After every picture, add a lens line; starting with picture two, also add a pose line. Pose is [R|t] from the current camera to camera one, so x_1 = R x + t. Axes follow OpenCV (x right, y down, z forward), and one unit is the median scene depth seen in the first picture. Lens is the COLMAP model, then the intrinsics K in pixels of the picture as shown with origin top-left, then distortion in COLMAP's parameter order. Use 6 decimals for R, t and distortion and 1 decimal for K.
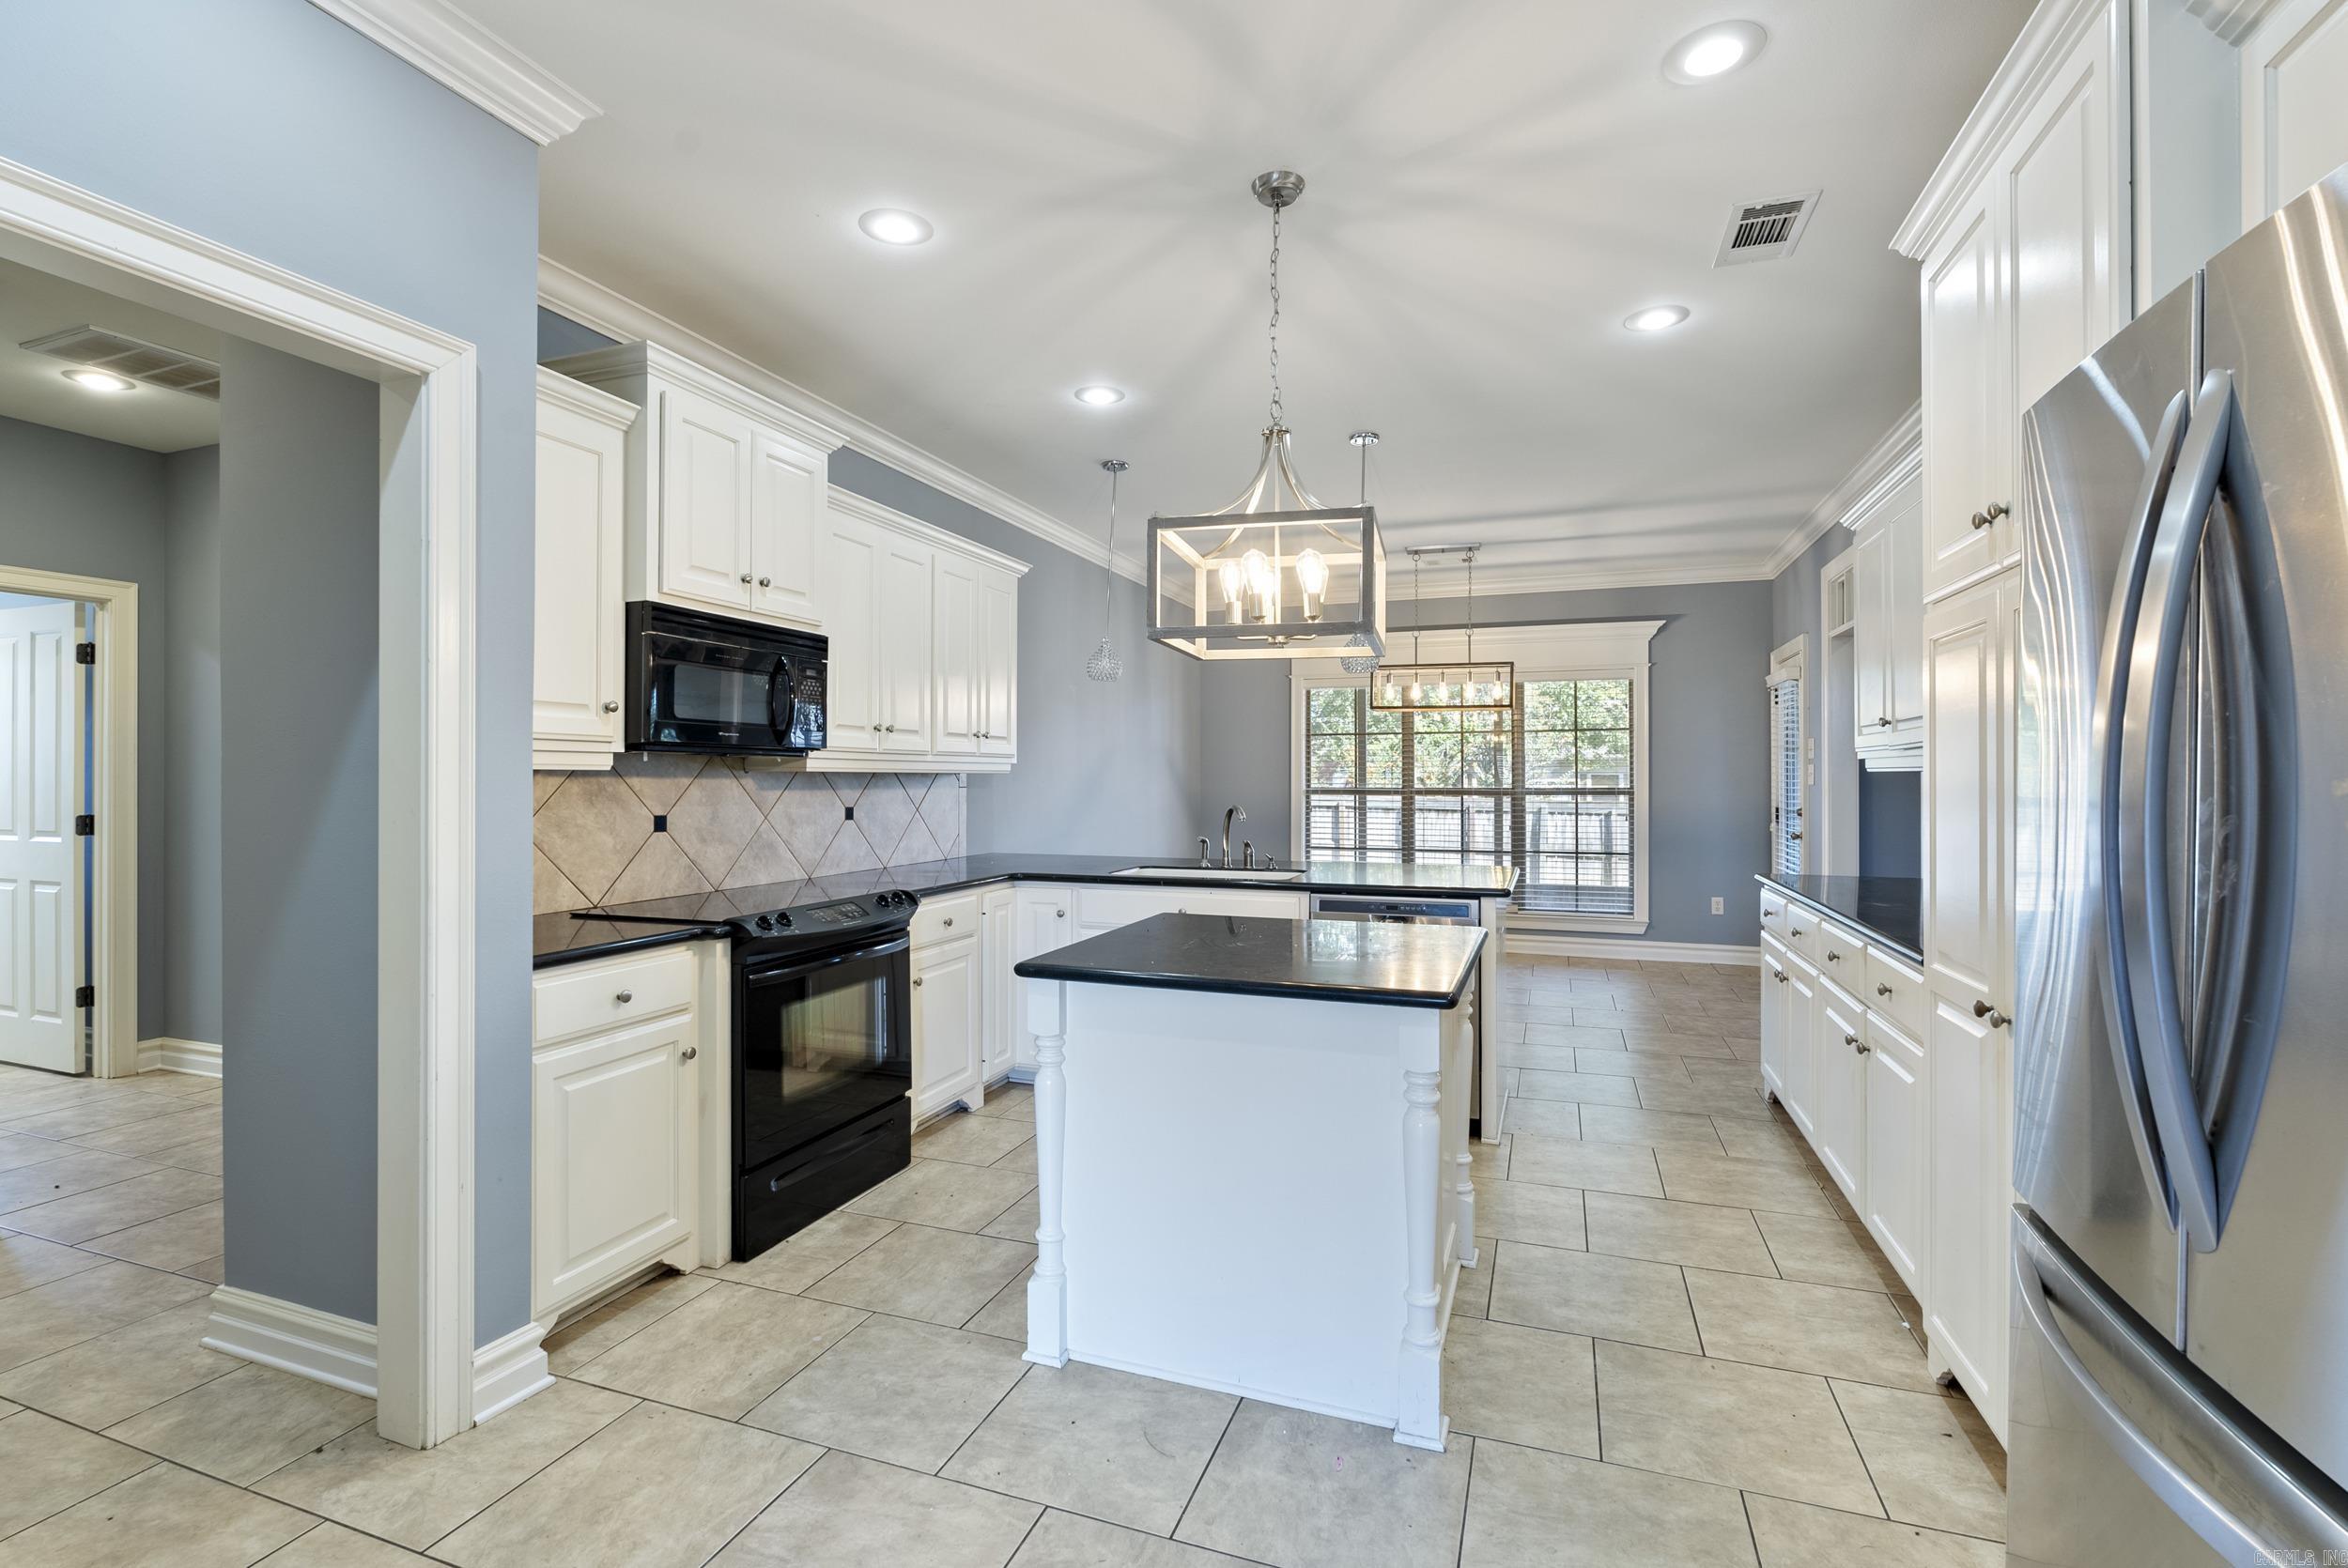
lens RADIAL K [[1041.8, 0, 1154.3], [0, 1041.8, 774.6], [0, 0, 1]] dist [-0.004831, 0.000540]
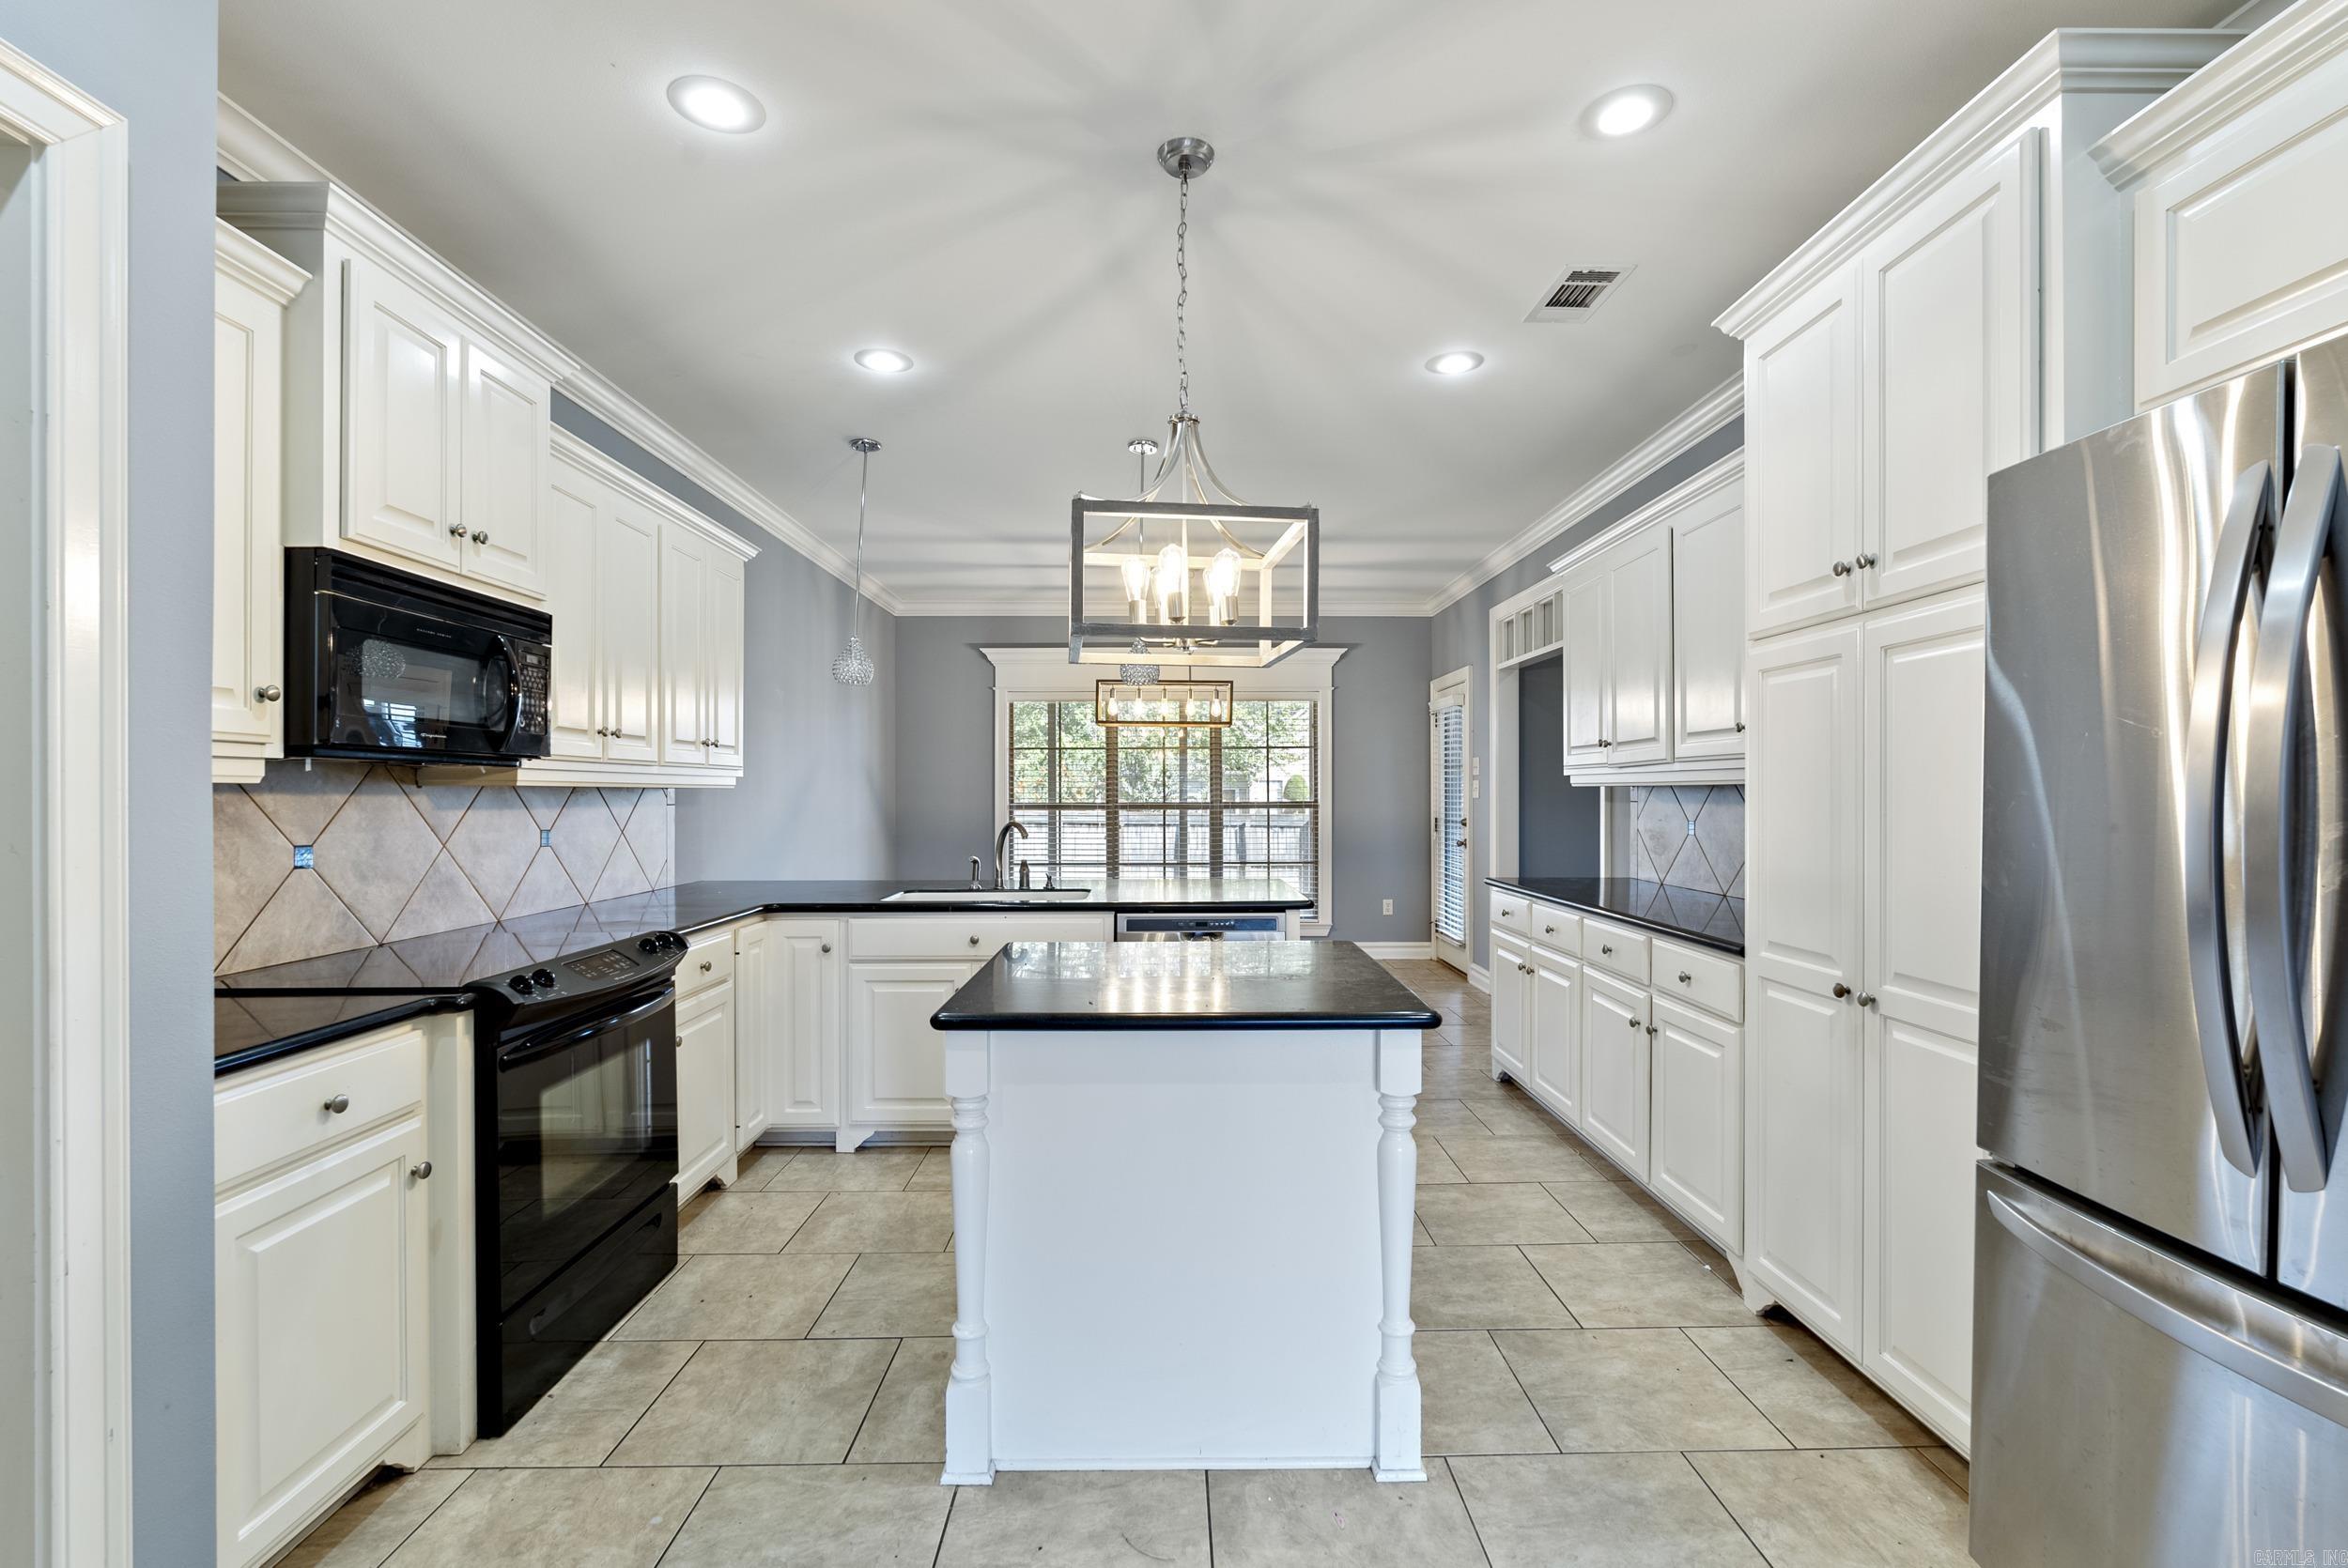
lens RADIAL K [[1041.8, 0, 1164.7], [0, 1041.8, 795.1], [0, 0, 1]] dist [-0.004831, 0.000540]
pose [[0.932117, -0.002593, 0.362147, -0.213856], [0.000690, 0.999985, 0.005385, 0.000360], [-0.362156, -0.004769, 0.932105, 0.125825]]
